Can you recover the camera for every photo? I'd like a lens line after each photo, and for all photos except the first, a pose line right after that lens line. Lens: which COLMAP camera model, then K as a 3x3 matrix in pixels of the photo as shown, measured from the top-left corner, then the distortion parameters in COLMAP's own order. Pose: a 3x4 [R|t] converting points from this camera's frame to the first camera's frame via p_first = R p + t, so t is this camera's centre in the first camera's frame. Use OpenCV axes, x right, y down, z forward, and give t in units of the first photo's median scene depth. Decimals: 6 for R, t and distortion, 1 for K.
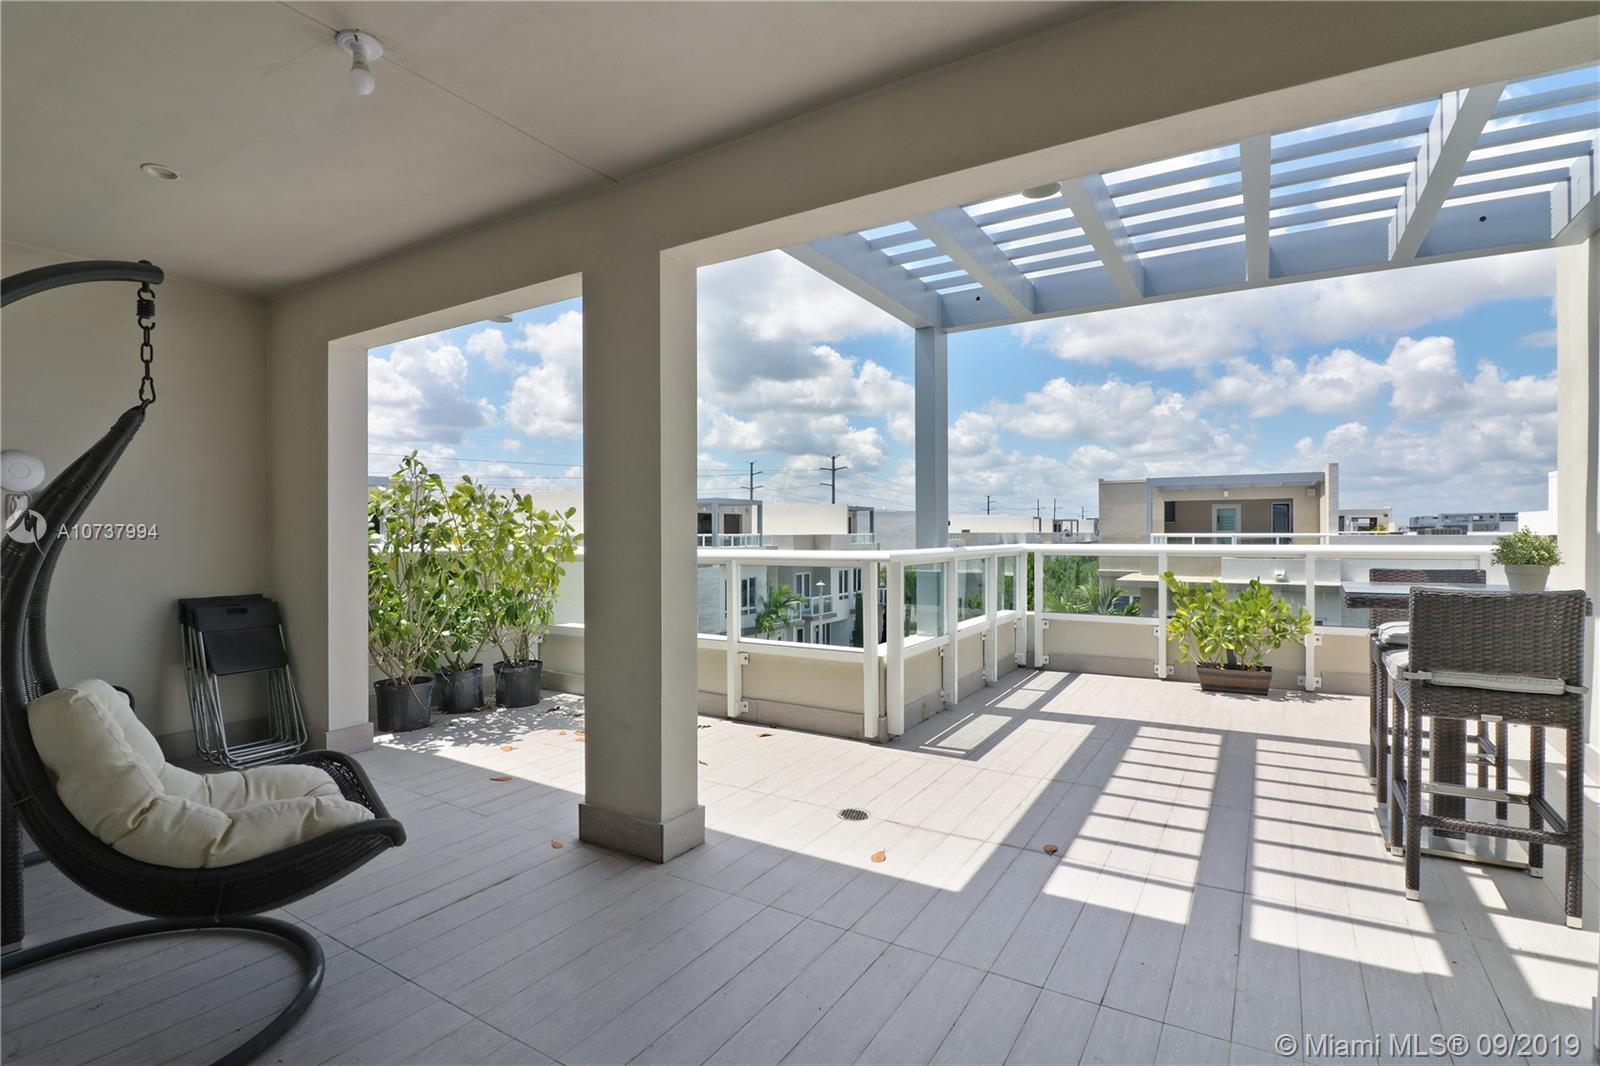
lens RADIAL K [[764.5, 0, 799.7], [0, 764.5, 537.6], [0, 0, 1]] dist [-0.027285, -0.000675]
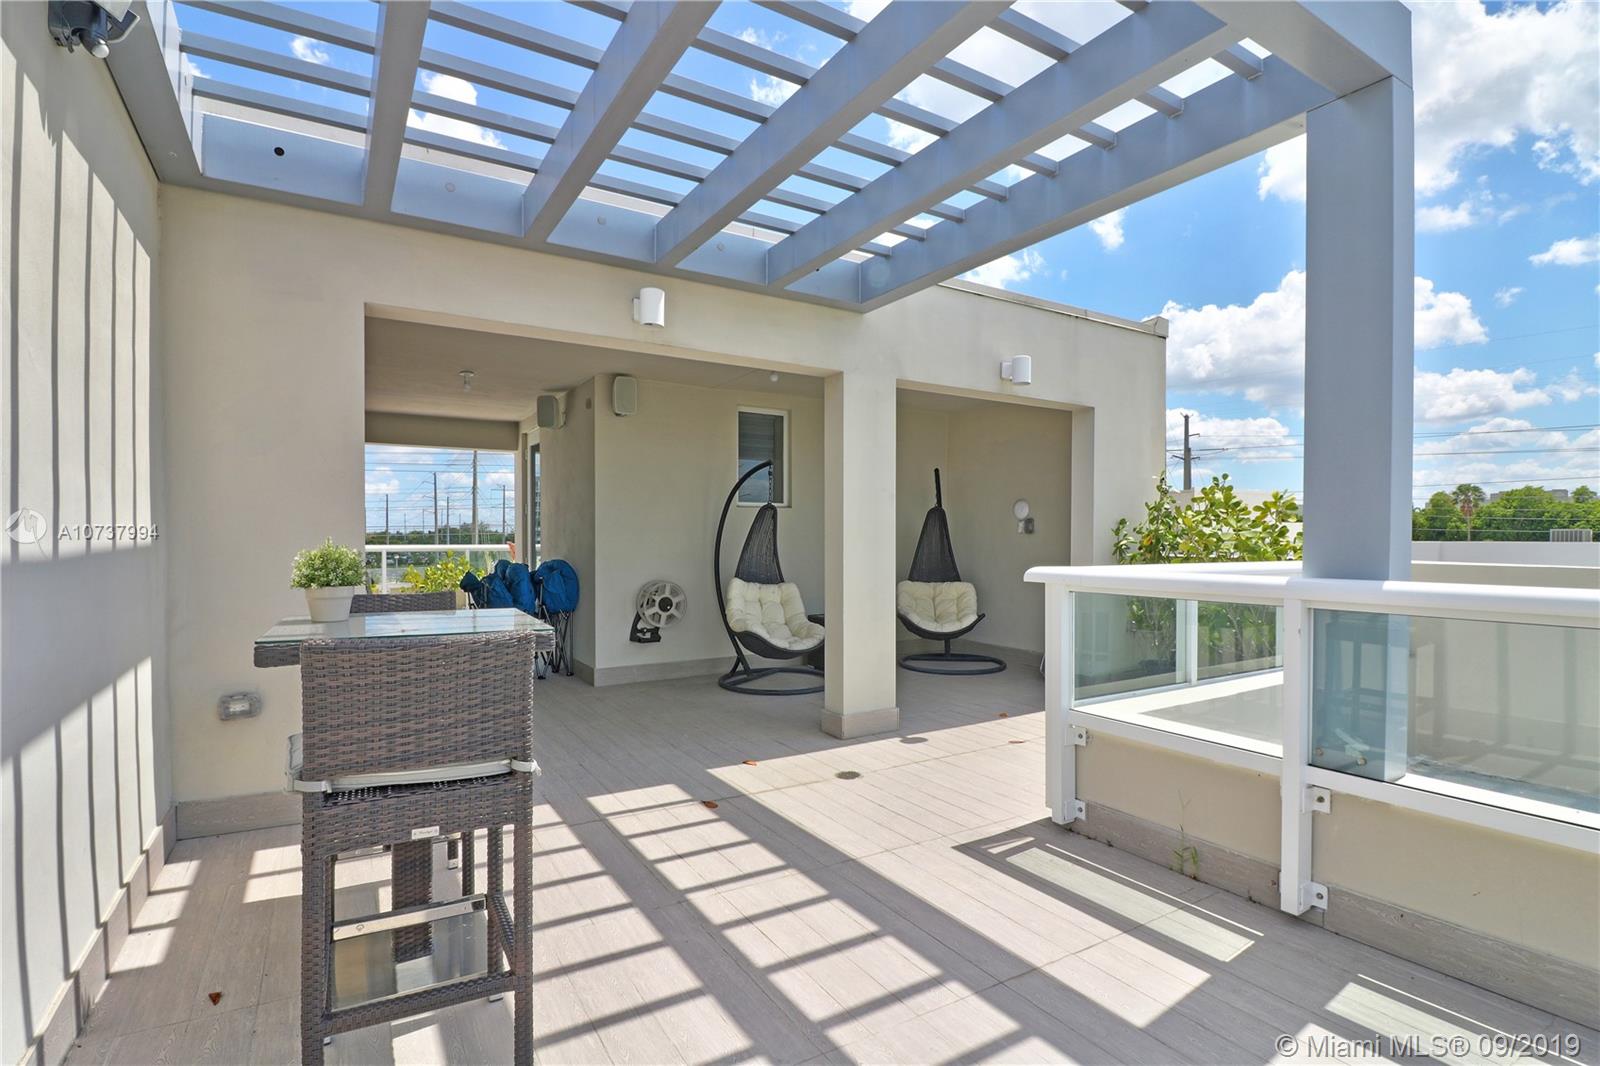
lens RADIAL K [[764.5, 0, 804.9], [0, 764.5, 540.5], [0, 0, 1]] dist [-0.027285, -0.000675]
pose [[-0.459819, 0.005654, -0.887994, 1.256664], [0.003824, 0.999983, 0.004388, -0.030563], [0.888004, -0.001378, -0.459833, 1.563265]]
